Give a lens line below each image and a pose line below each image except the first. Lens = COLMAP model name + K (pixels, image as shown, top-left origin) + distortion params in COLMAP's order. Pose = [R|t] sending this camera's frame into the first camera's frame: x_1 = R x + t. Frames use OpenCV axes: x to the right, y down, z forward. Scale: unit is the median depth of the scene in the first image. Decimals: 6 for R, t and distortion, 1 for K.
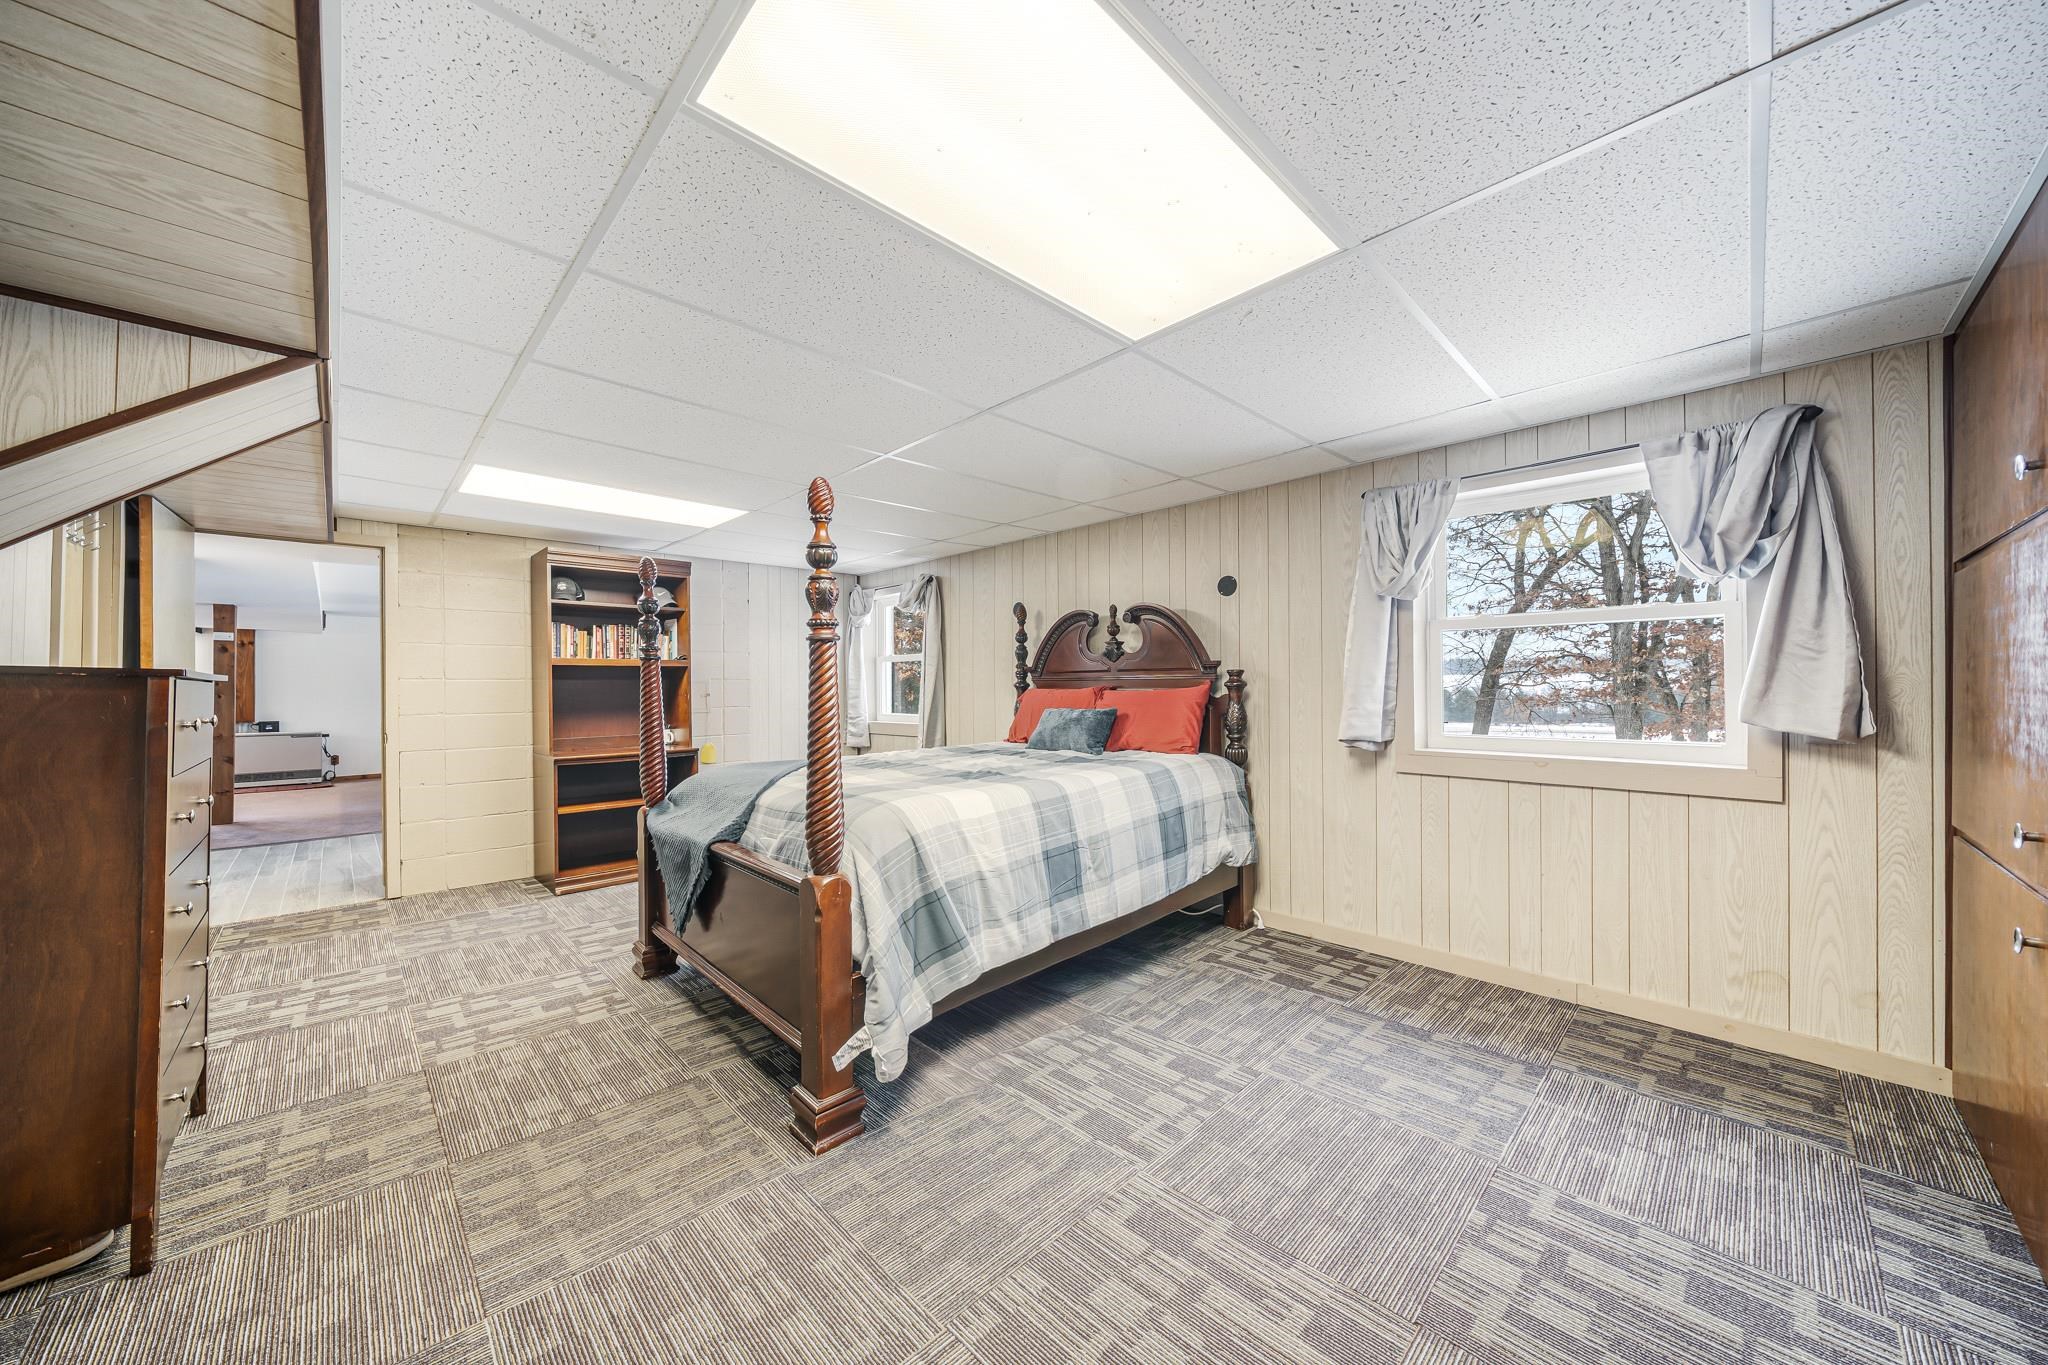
lens RADIAL K [[725.3, 0, 1030.9], [0, 725.3, 684.3], [0, 0, 1]] dist [-0.006363, -0.000014]
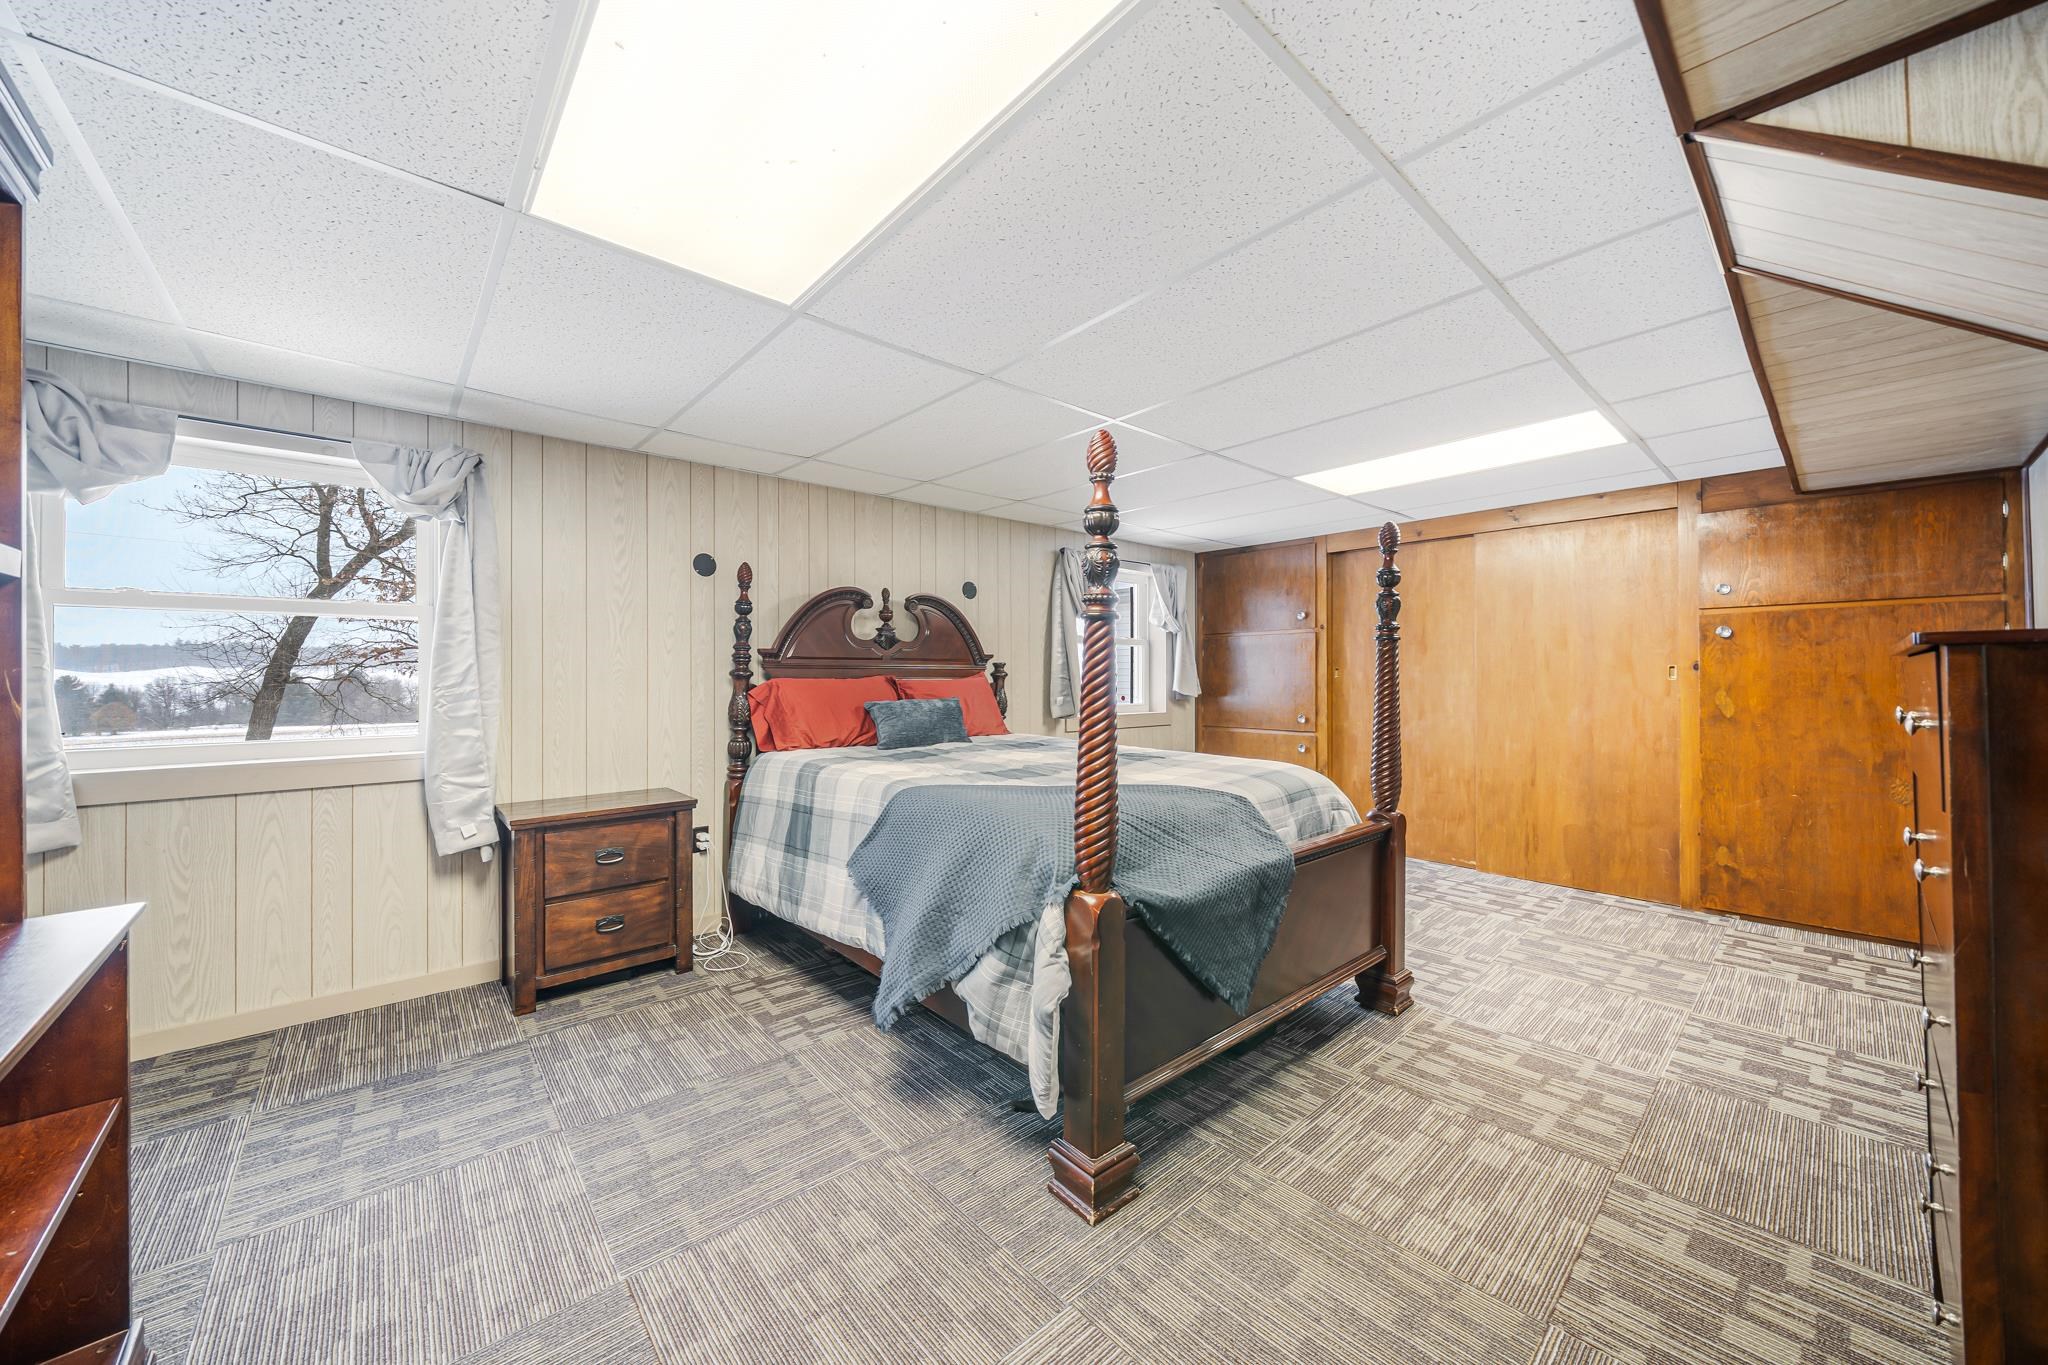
lens RADIAL K [[721.5, 0, 1024.1], [0, 721.5, 675.8], [0, 0, 1]] dist [-0.008979, 0.000452]
pose [[0.048290, 0.007940, 0.998802, -0.817132], [-0.002488, 0.999966, -0.007829, 0.009198], [-0.998830, -0.002107, 0.048308, 0.791371]]
